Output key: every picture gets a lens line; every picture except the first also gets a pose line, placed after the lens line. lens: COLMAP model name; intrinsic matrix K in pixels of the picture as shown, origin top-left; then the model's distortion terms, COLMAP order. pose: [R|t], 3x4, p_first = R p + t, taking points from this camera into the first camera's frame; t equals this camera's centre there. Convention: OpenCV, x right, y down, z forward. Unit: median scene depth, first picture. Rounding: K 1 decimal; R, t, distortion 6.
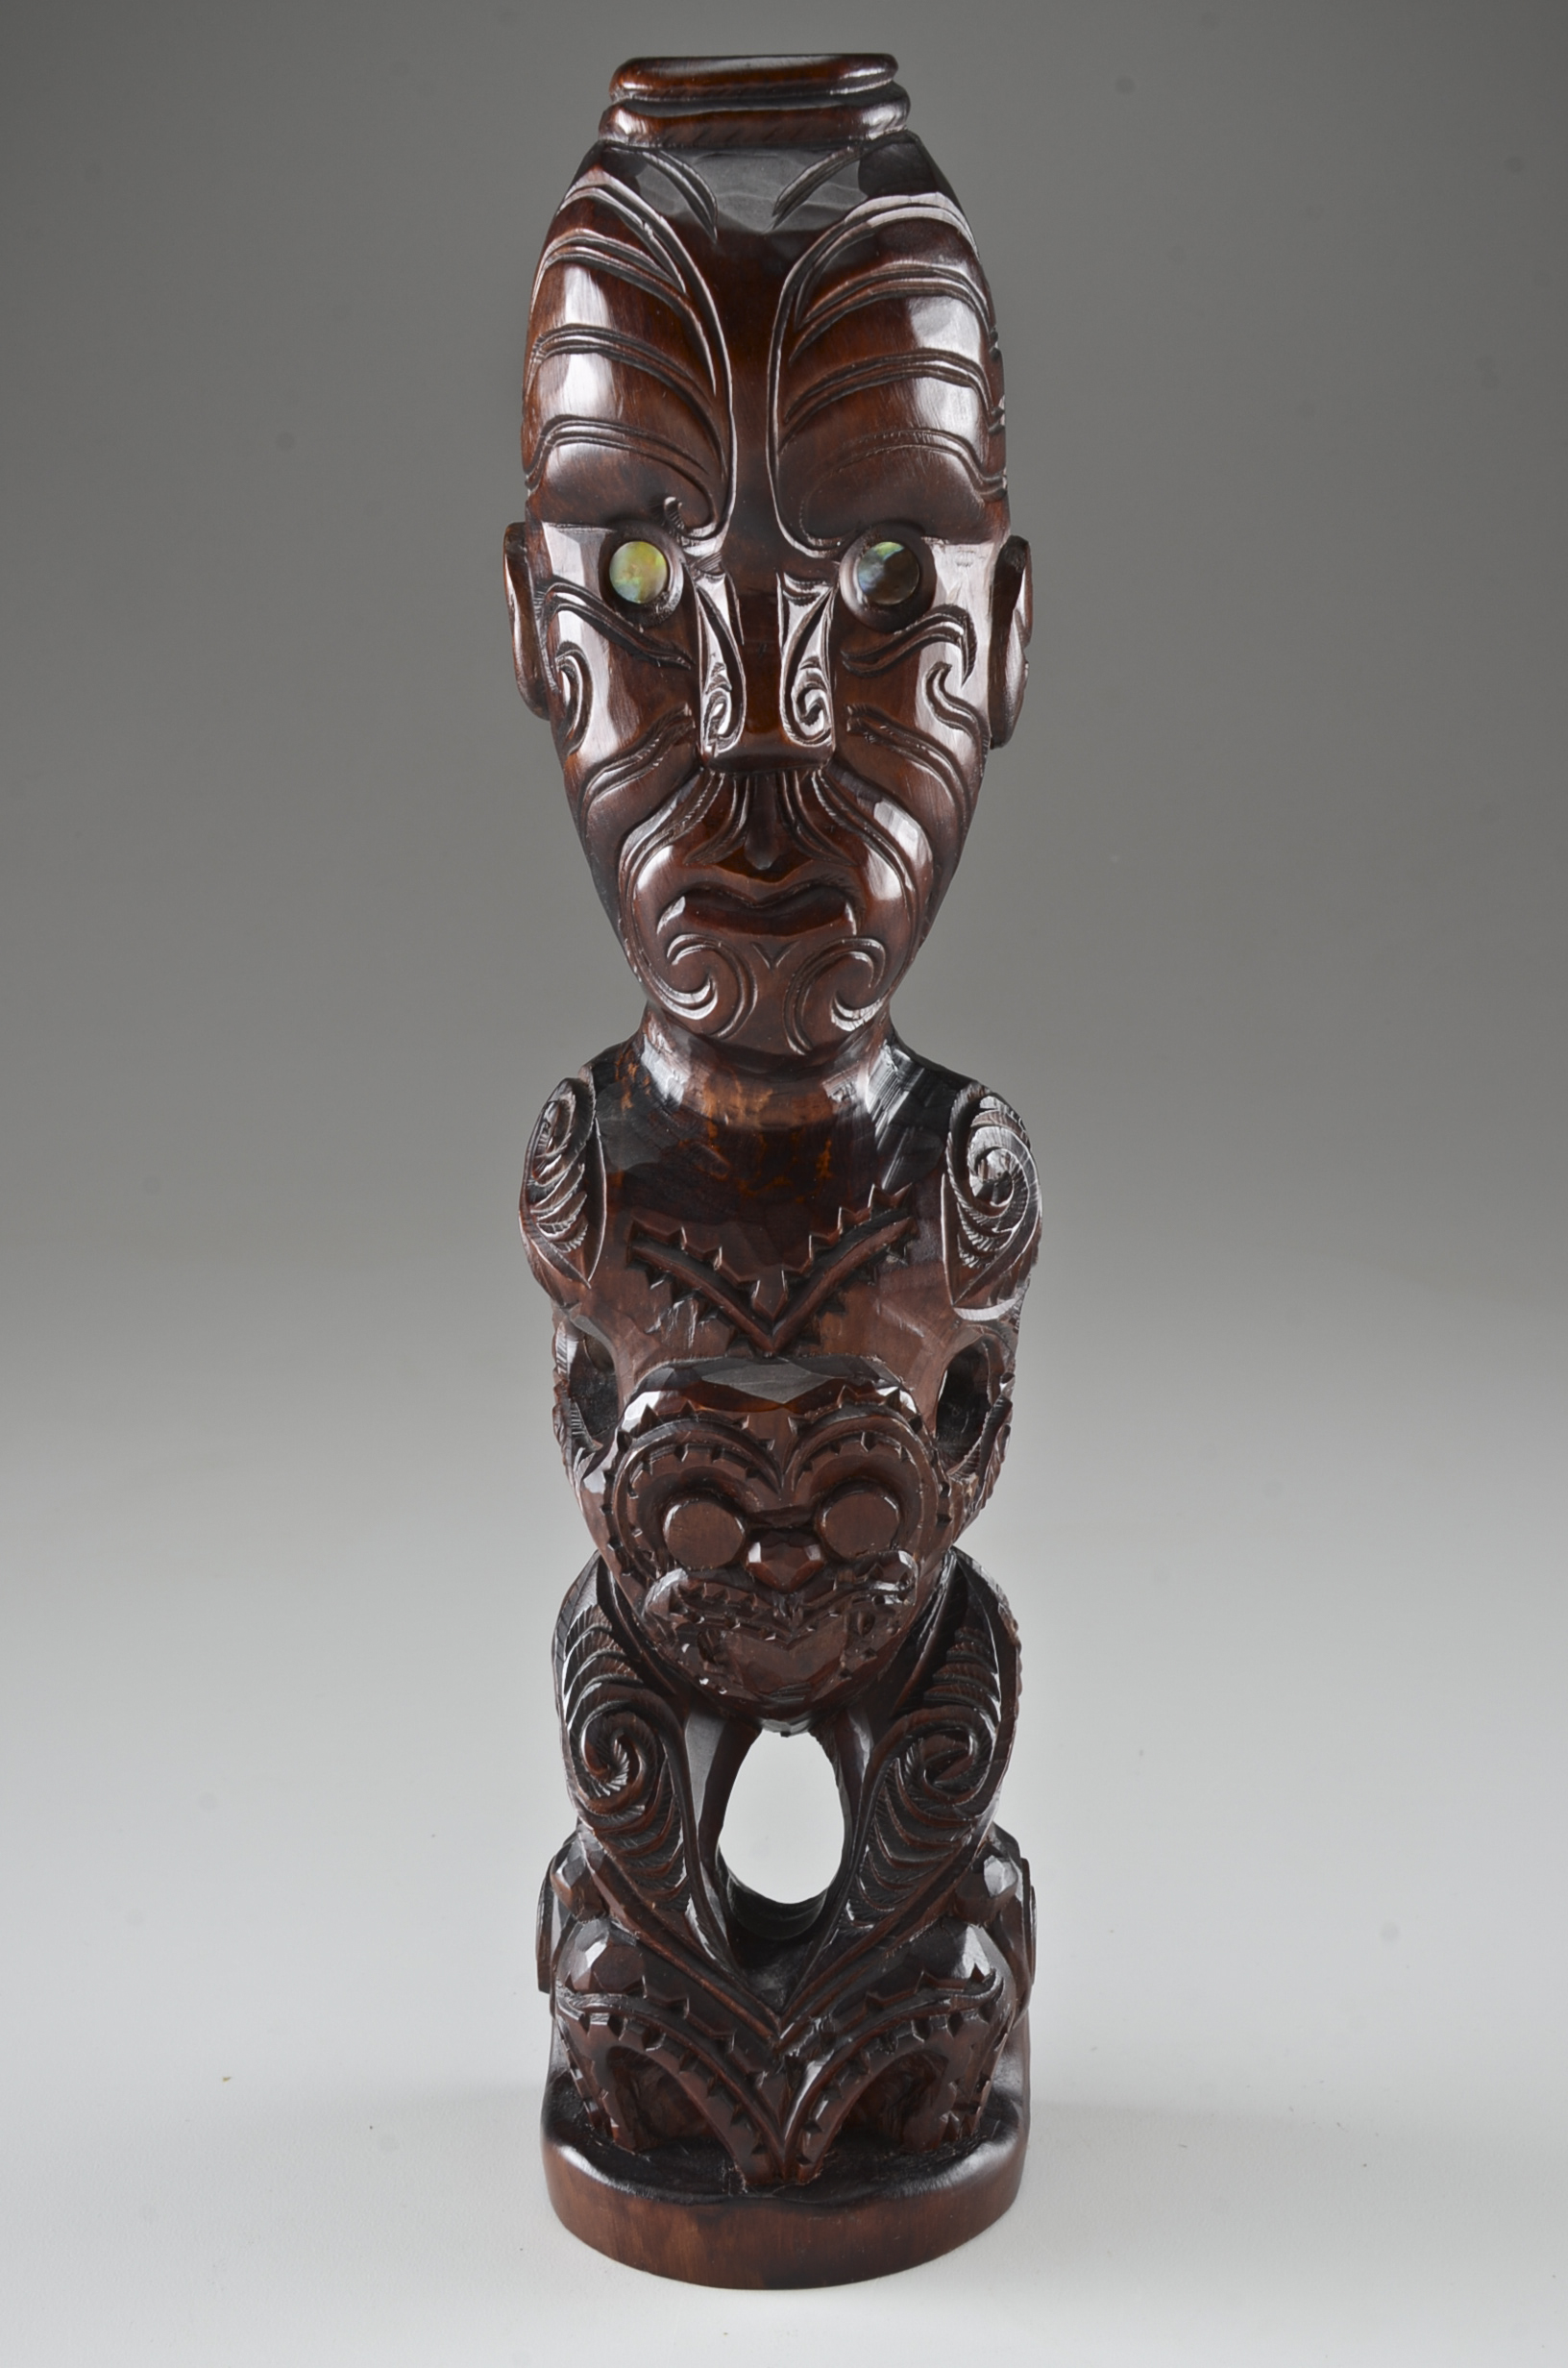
lens RADIAL K [[3602.9, 0, 801.1], [0, 3602.9, 1183.3], [0, 0, 1]] dist [0.001883, 0.000000]
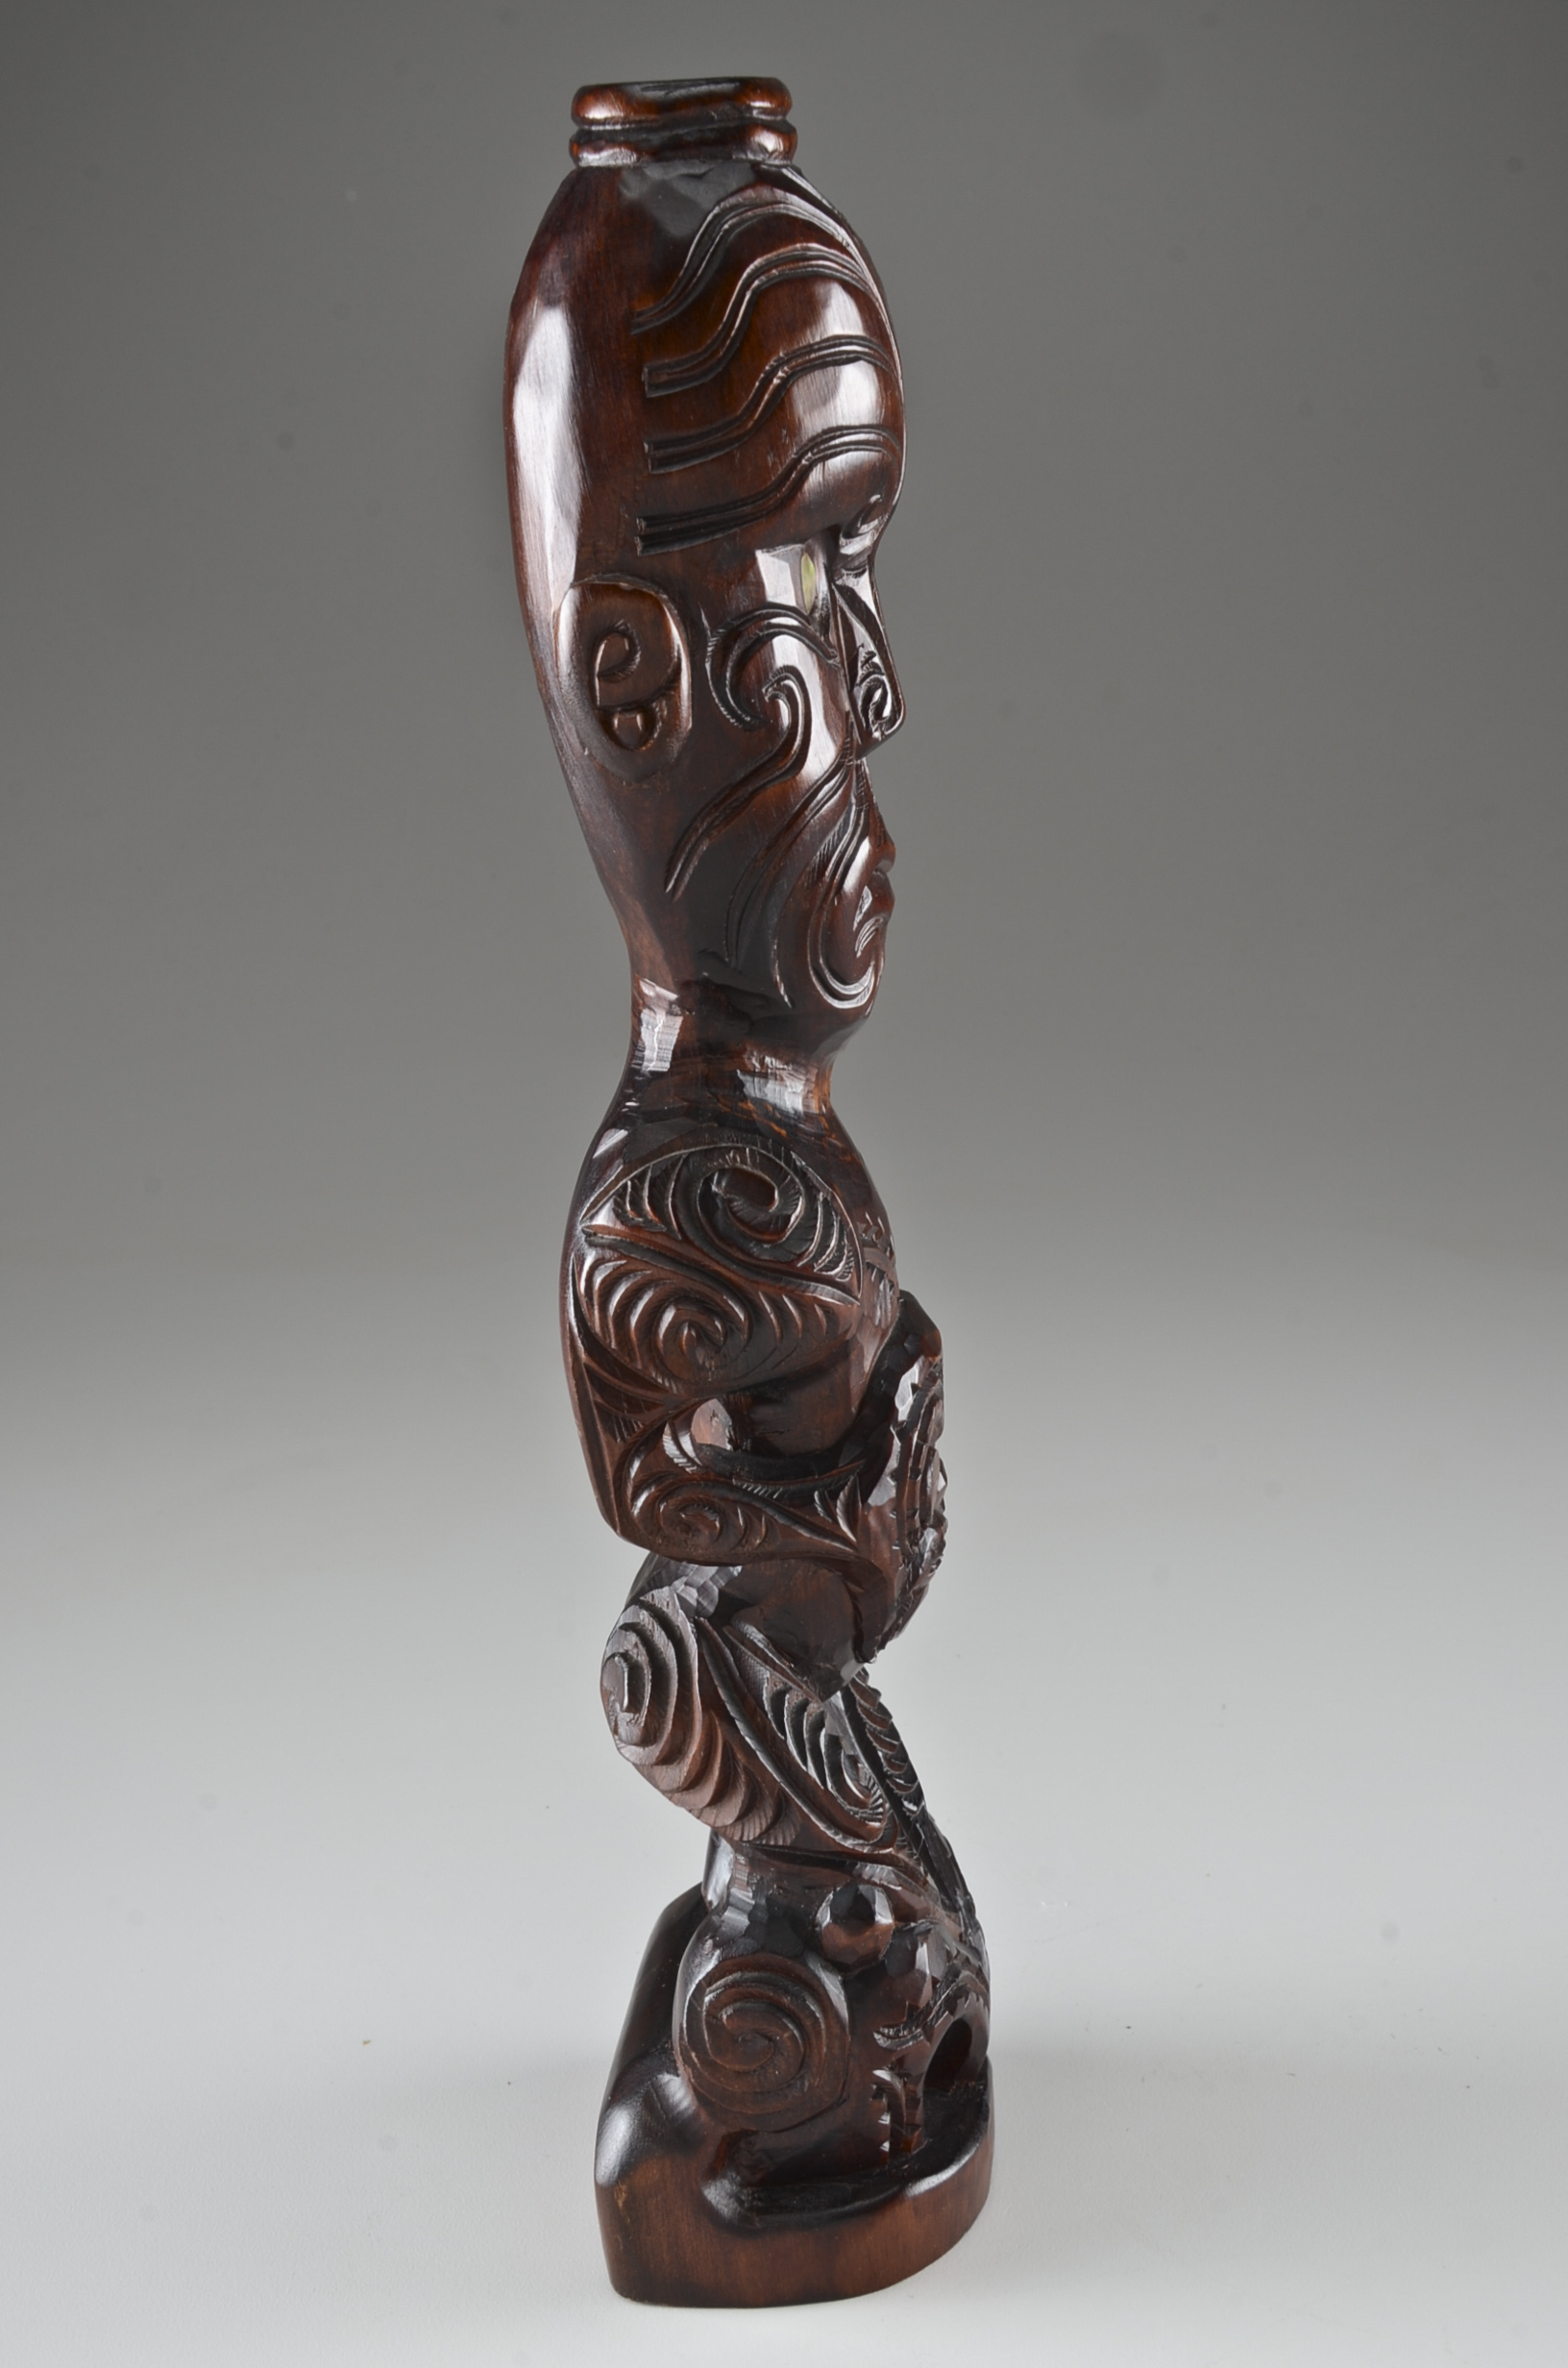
lens RADIAL K [[3475.7, 0, 786.7], [0, 3475.7, 1180.8], [0, 0, 1]] dist [0.007512, 0.000000]
pose [[-0.015716, -0.261778, 0.965000, -1.040309], [0.330665, 0.909455, 0.252095, -0.267415], [-0.943618, 0.323053, 0.072268, 0.997161]]
